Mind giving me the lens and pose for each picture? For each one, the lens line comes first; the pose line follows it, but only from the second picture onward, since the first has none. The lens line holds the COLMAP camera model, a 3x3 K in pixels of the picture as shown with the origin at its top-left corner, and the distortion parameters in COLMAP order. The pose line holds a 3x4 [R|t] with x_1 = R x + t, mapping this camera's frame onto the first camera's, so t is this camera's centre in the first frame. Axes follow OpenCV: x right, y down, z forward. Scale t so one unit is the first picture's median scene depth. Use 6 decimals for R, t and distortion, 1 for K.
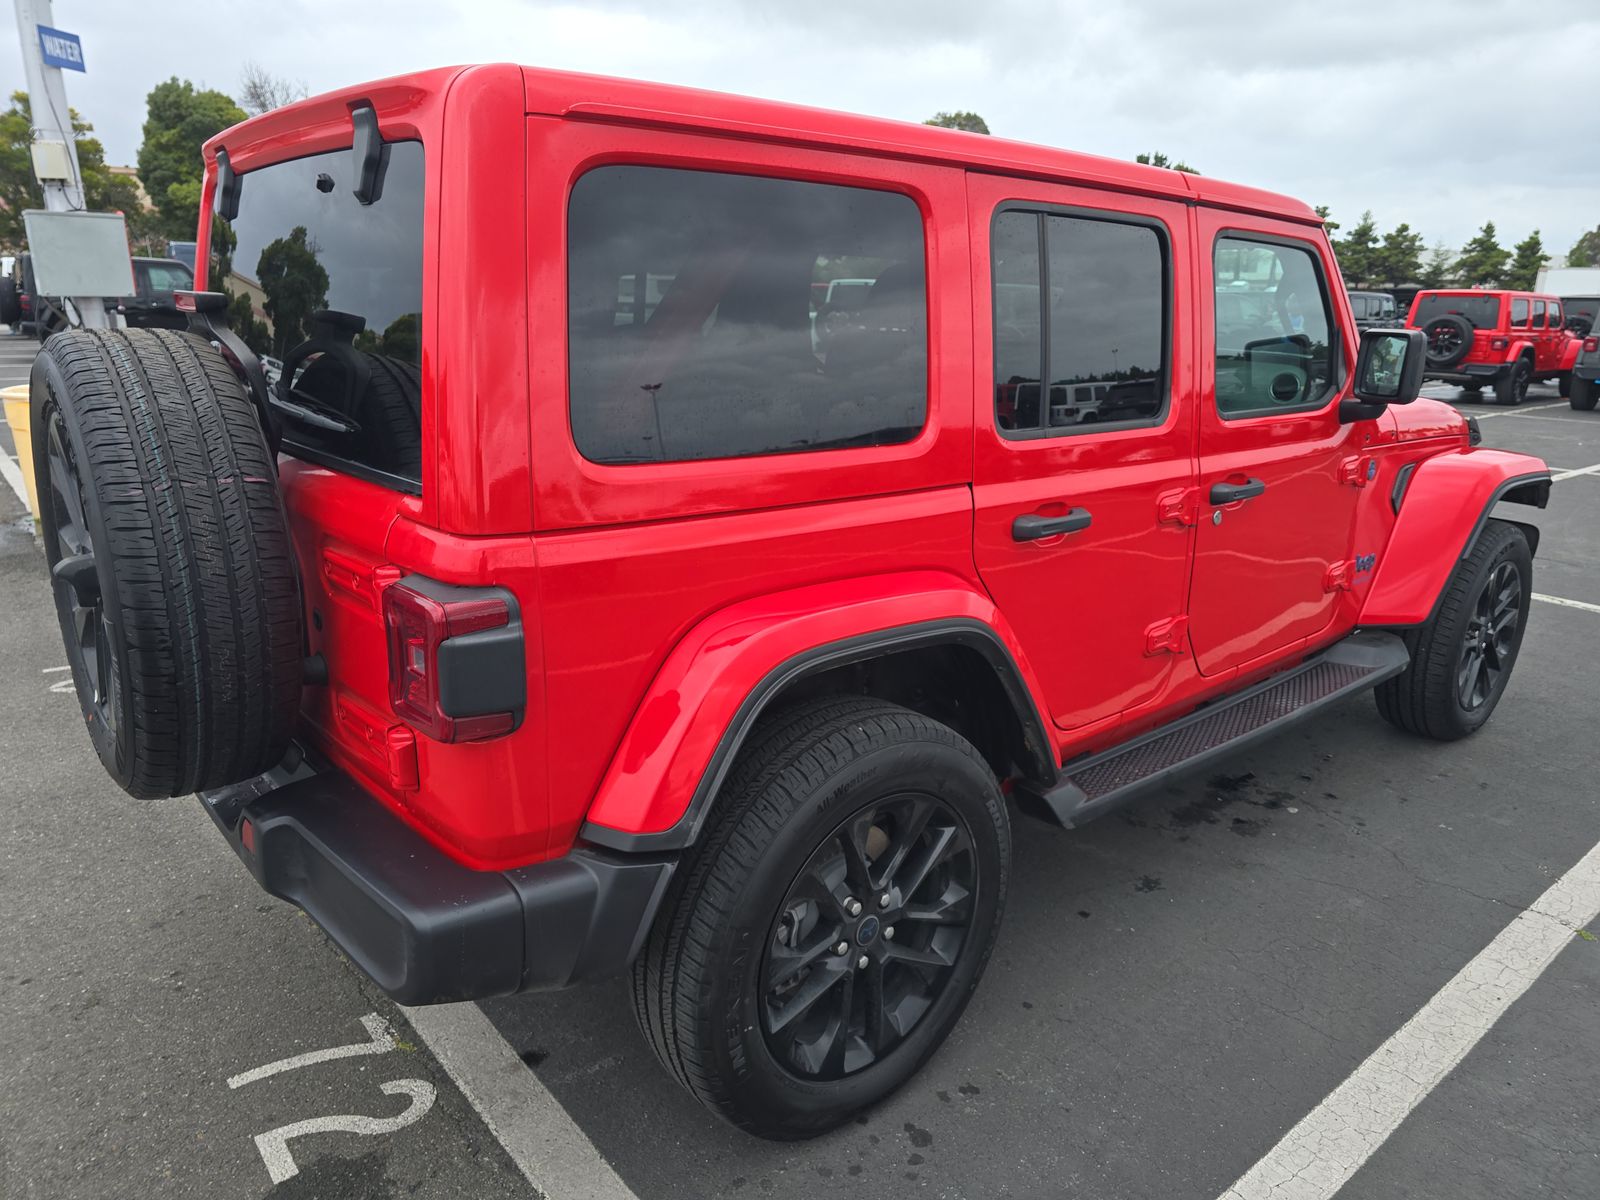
lens RADIAL K [[1082.1, 0, 810.6], [0, 1082.1, 599.4], [0, 0, 1]] dist [0.007600, -0.008885]
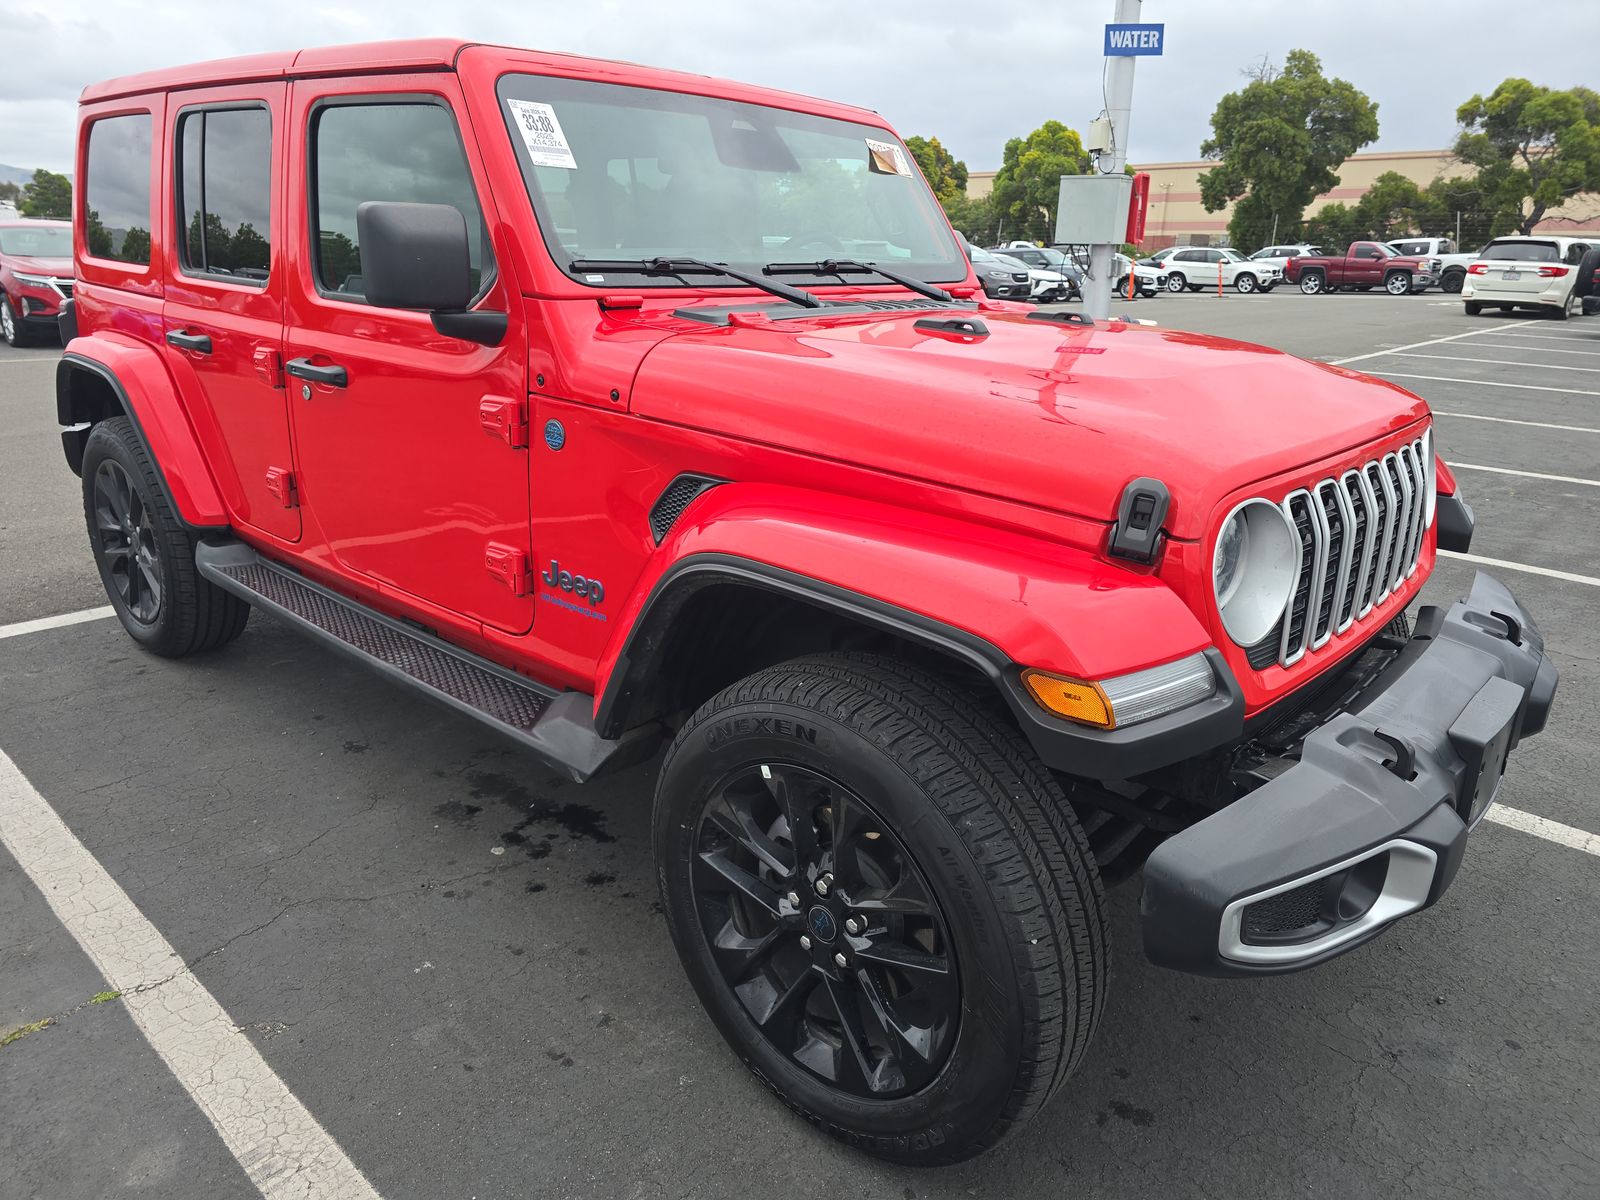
lens RADIAL K [[1082.1, 0, 807.5], [0, 1082.1, 606.3], [0, 0, 1]] dist [0.007600, -0.008885]
pose [[0.137821, 0.303743, -0.942733, 1.301514], [-0.291380, 0.922130, 0.254507, -0.255112], [0.946627, 0.239617, 0.215594, 1.136954]]
